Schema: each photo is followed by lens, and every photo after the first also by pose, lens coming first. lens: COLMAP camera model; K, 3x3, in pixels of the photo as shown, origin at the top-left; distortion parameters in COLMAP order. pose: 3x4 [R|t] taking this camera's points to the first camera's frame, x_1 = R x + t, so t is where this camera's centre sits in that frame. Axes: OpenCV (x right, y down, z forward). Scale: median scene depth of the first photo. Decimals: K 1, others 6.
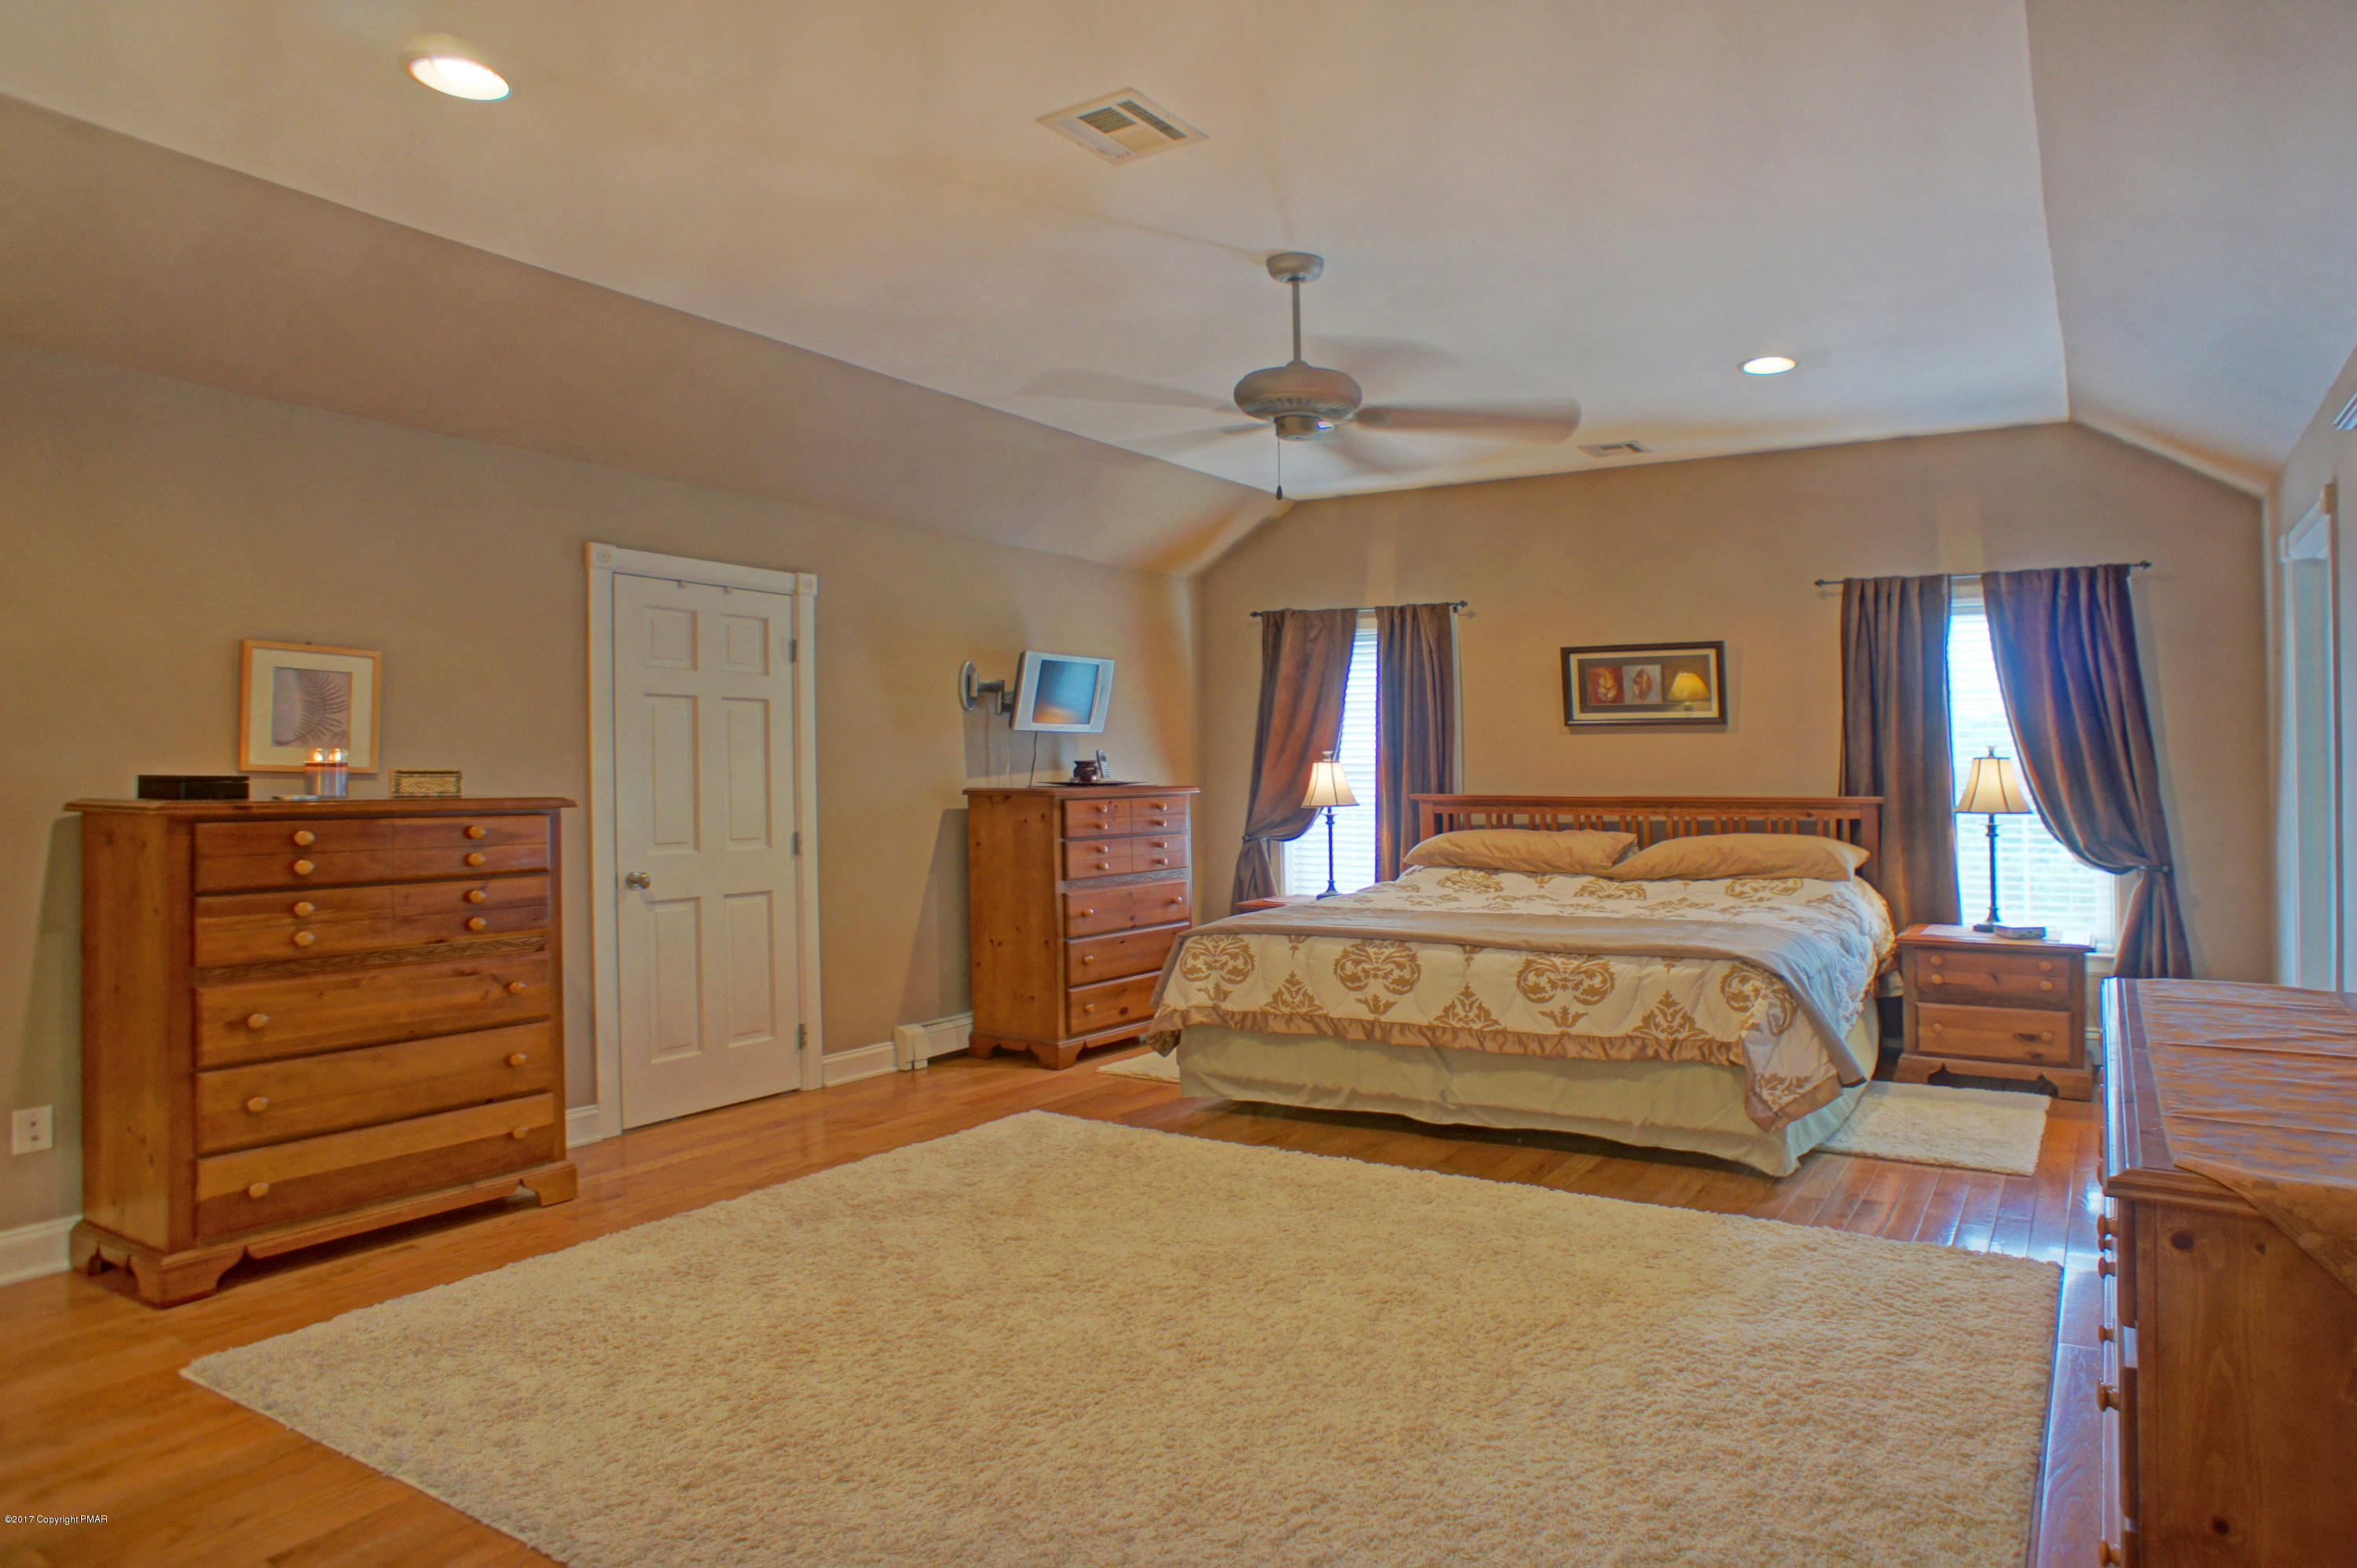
lens RADIAL K [[1357.6, 0, 1178.5], [0, 1357.6, 784.0], [0, 0, 1]] dist [-0.090427, 0.065401]
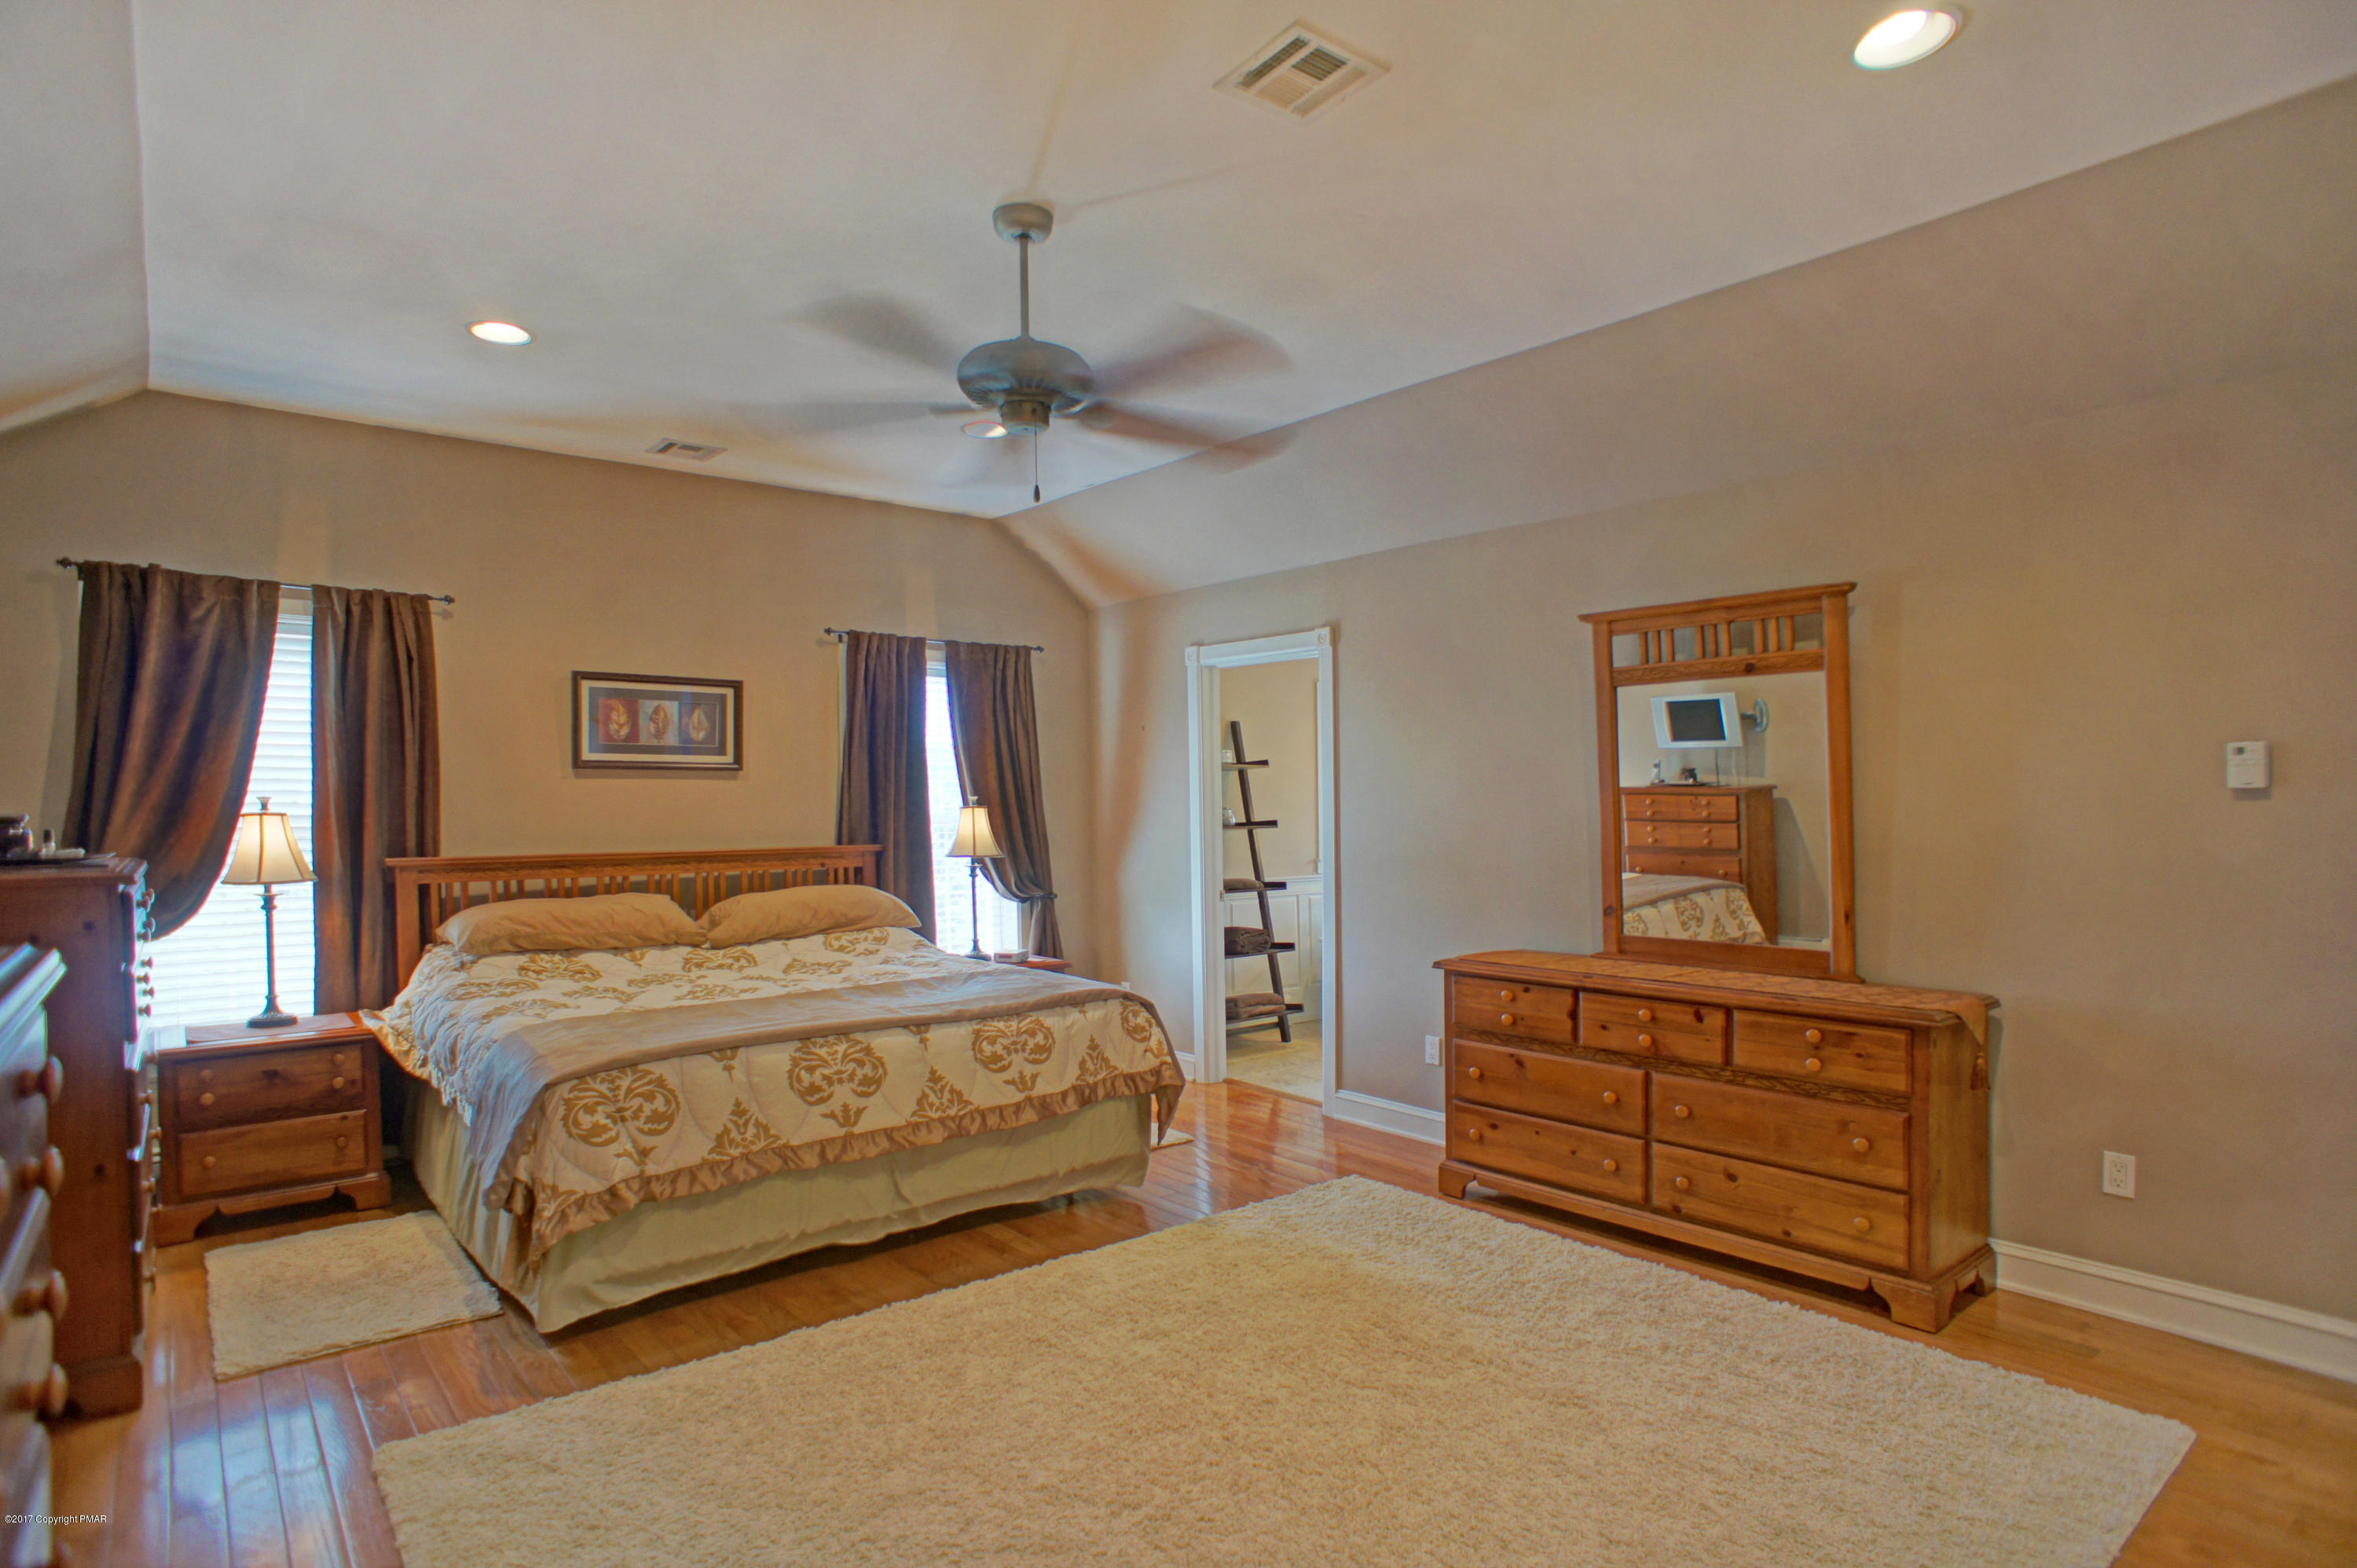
lens RADIAL K [[1526.9, 0, 1178.5], [0, 1526.9, 784.0], [0, 0, 1]] dist [-0.023183, 0.000207]
pose [[0.263115, 0.009750, 0.964715, -0.581488], [0.012056, 0.999838, -0.013393, -0.019065], [-0.964689, 0.015155, 0.262955, 0.469389]]
